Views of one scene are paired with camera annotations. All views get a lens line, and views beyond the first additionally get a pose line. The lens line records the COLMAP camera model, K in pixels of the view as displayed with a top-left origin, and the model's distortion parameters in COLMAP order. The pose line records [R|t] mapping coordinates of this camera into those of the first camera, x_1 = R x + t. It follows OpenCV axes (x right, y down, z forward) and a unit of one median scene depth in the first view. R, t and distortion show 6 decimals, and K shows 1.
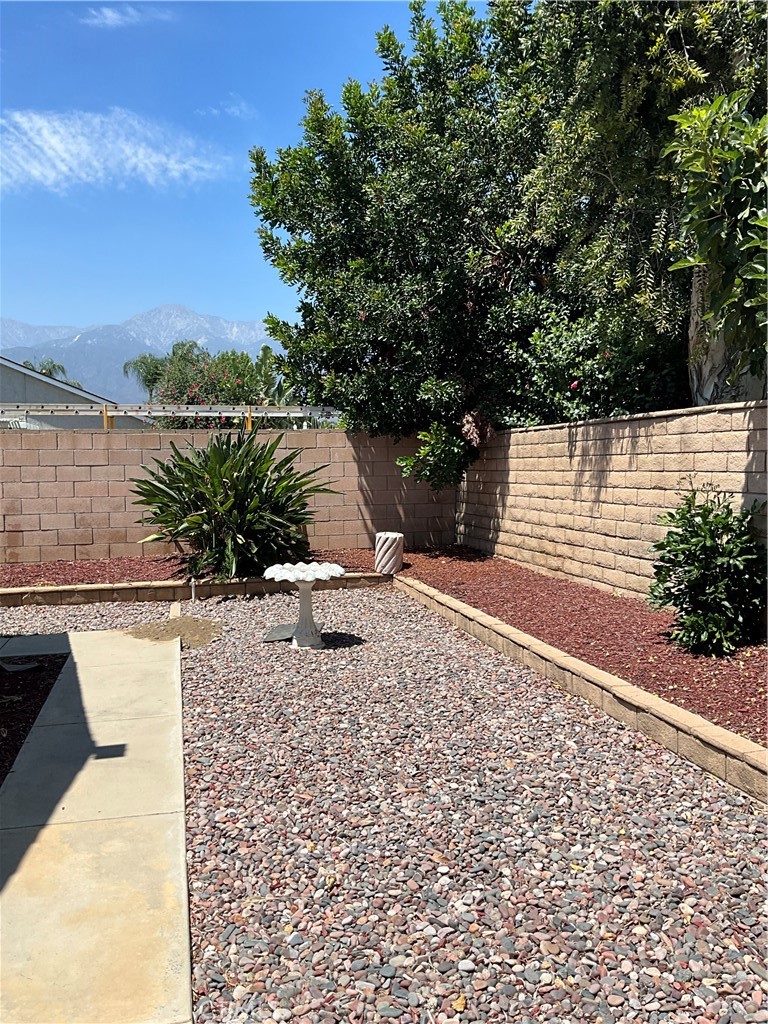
lens RADIAL K [[855.7, 0, 385.9], [0, 855.7, 498.7], [0, 0, 1]] dist [0.122130, -0.171958]
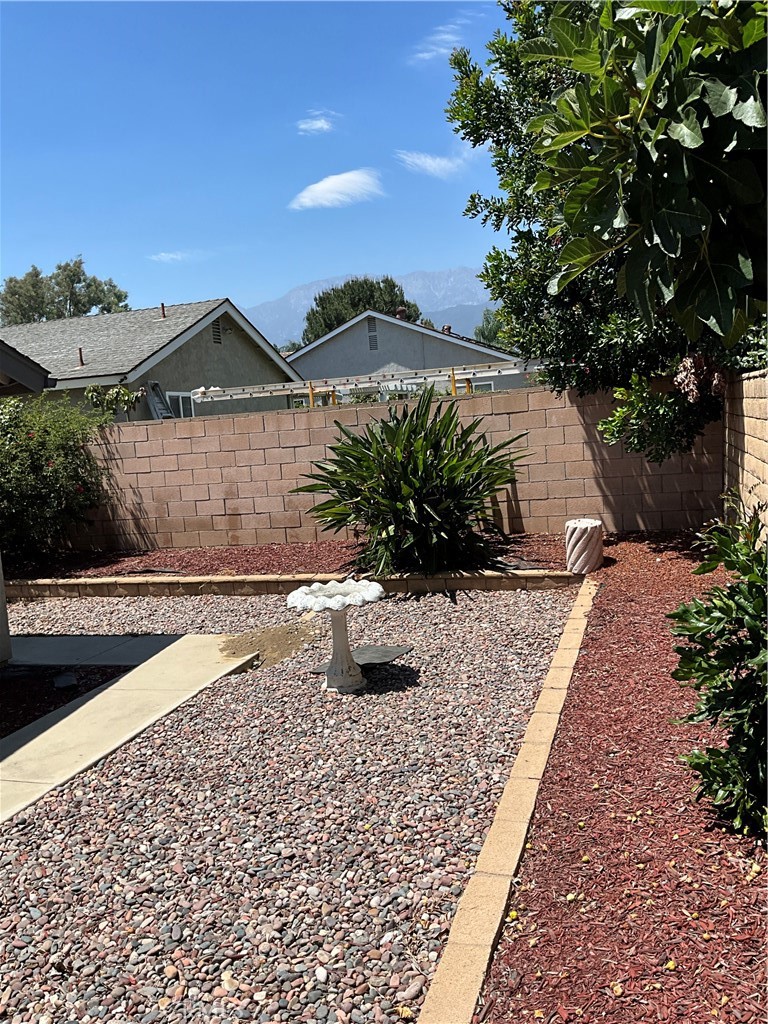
lens RADIAL K [[856.8, 0, 383.8], [0, 856.8, 508.8], [0, 0, 1]] dist [0.061556, -0.100591]
pose [[0.846627, 0.001003, -0.532186, 0.270314], [0.048369, 0.995714, 0.078824, -0.041949], [0.529984, -0.092476, 0.842950, 0.252955]]
